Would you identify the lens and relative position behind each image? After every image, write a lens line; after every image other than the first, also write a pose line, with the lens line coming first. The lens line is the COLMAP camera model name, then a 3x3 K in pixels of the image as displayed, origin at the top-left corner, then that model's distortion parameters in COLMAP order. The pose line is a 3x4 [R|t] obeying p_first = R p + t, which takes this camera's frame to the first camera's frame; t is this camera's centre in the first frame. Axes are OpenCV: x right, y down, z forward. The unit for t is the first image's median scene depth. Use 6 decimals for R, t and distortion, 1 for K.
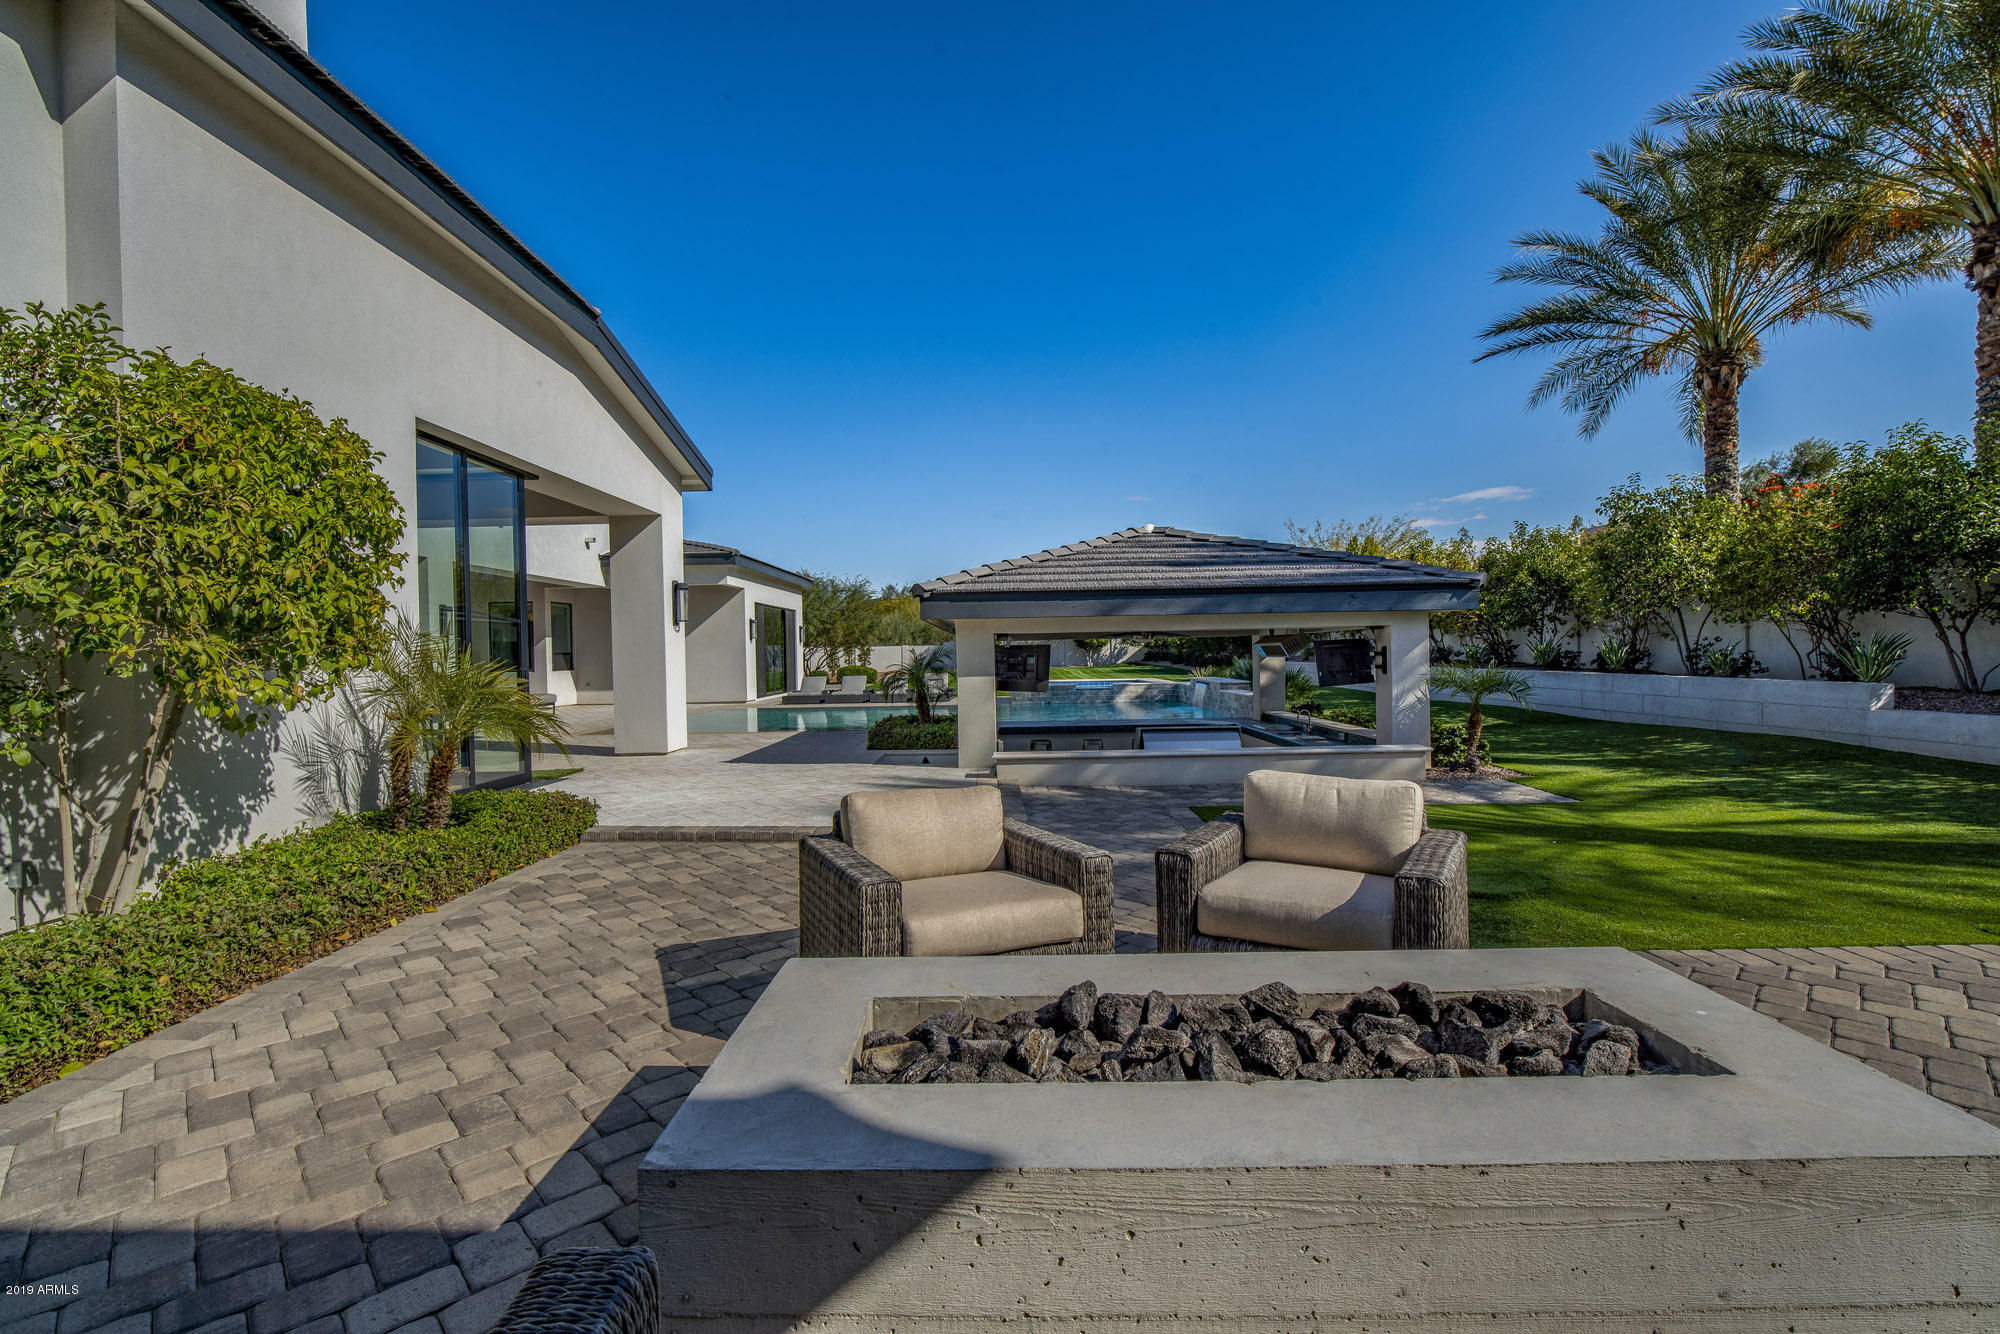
lens RADIAL K [[866.4, 0, 997.7], [0, 866.4, 677.1], [0, 0, 1]] dist [-0.011806, -0.001250]
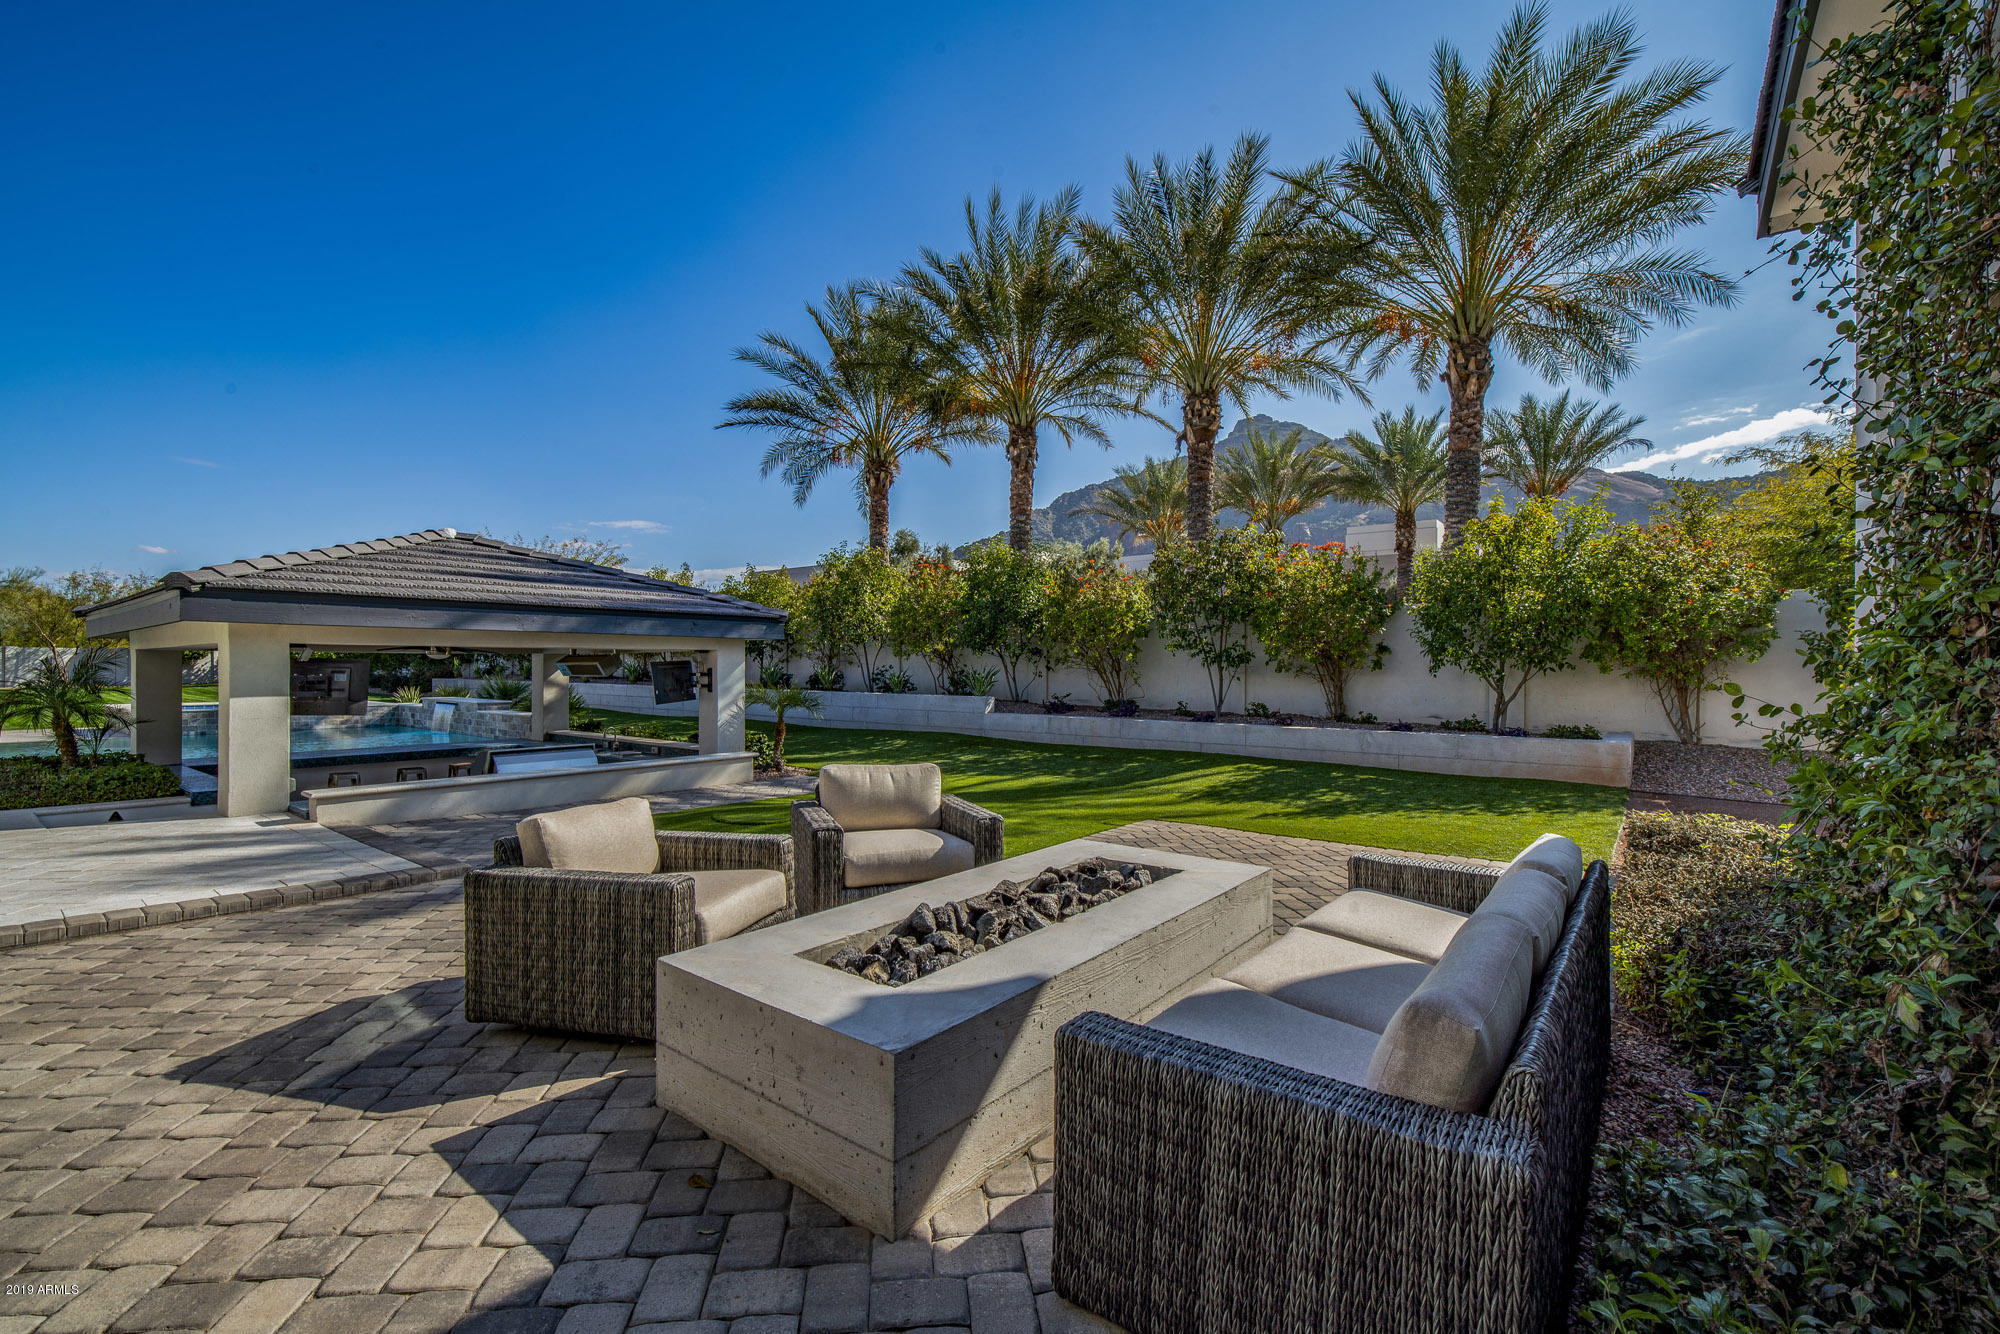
lens RADIAL K [[866.4, 0, 990.9], [0, 866.4, 669.4], [0, 0, 1]] dist [-0.011806, -0.001250]
pose [[0.608255, 0.016945, 0.793561, -0.204448], [0.007795, 0.999596, -0.027320, 0.000420], [-0.793704, 0.022804, 0.607877, 0.004786]]
